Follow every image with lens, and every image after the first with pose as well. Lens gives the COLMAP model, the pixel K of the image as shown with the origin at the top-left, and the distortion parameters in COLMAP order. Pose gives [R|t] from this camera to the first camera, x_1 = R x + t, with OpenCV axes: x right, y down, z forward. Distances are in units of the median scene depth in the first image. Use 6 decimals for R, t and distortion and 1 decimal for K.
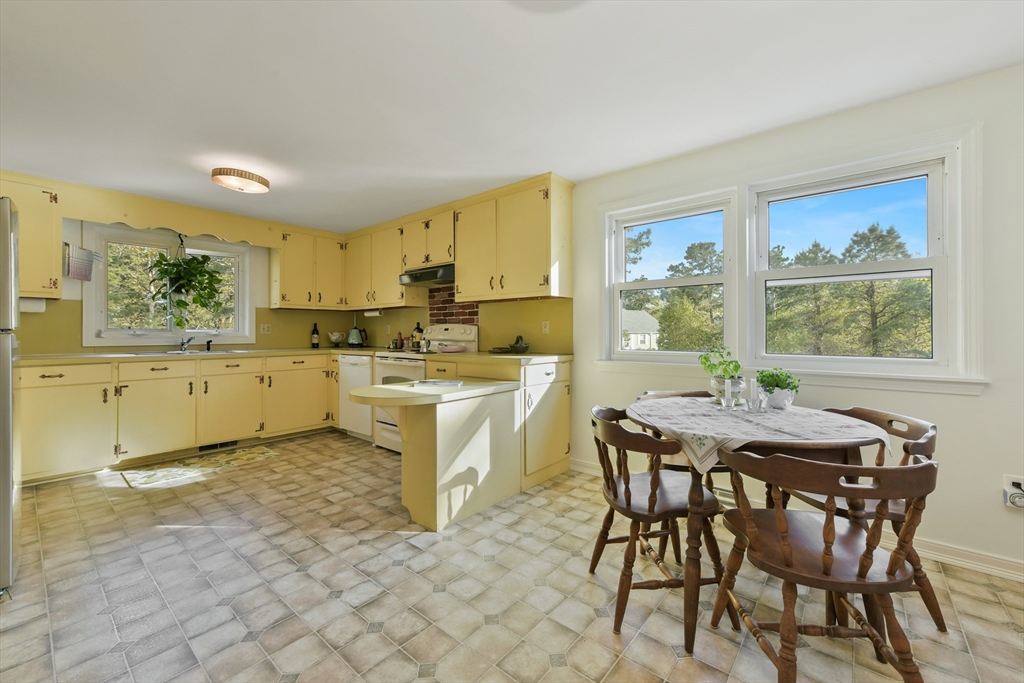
lens RADIAL K [[416.6, 0, 515.0], [0, 416.6, 329.9], [0, 0, 1]] dist [-0.001447, 0.002290]
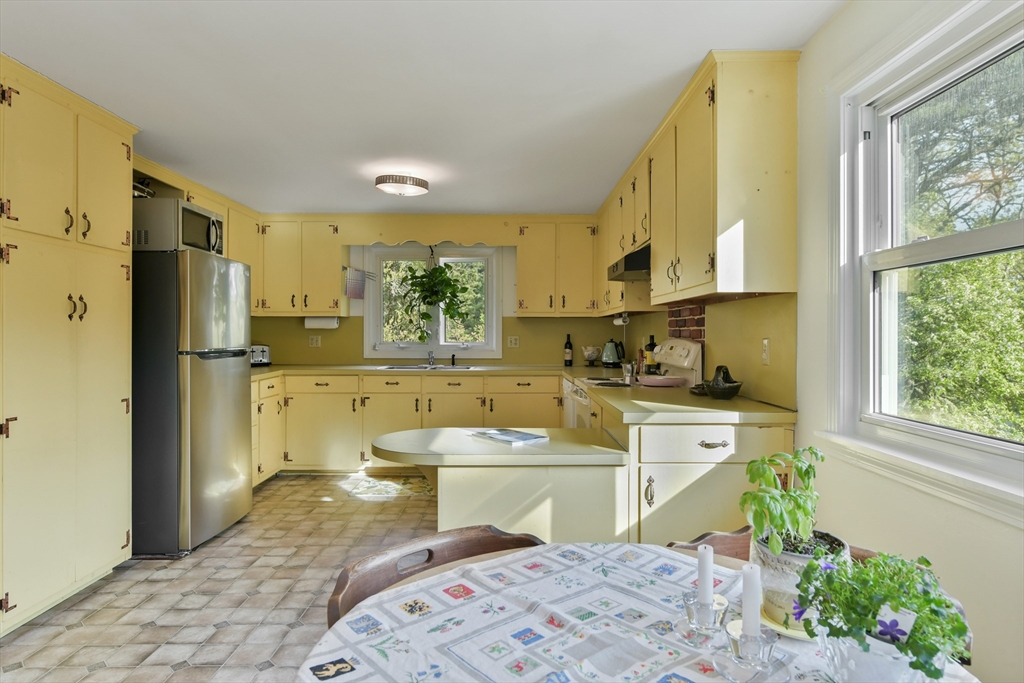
lens RADIAL K [[584.6, 0, 514.0], [0, 584.6, 335.5], [0, 0, 1]] dist [-0.011447, 0.000008]
pose [[0.648280, 0.003992, -0.761391, 0.392419], [0.001956, 0.999974, 0.006909, -0.029261], [0.761399, -0.005968, 0.648256, 0.291301]]
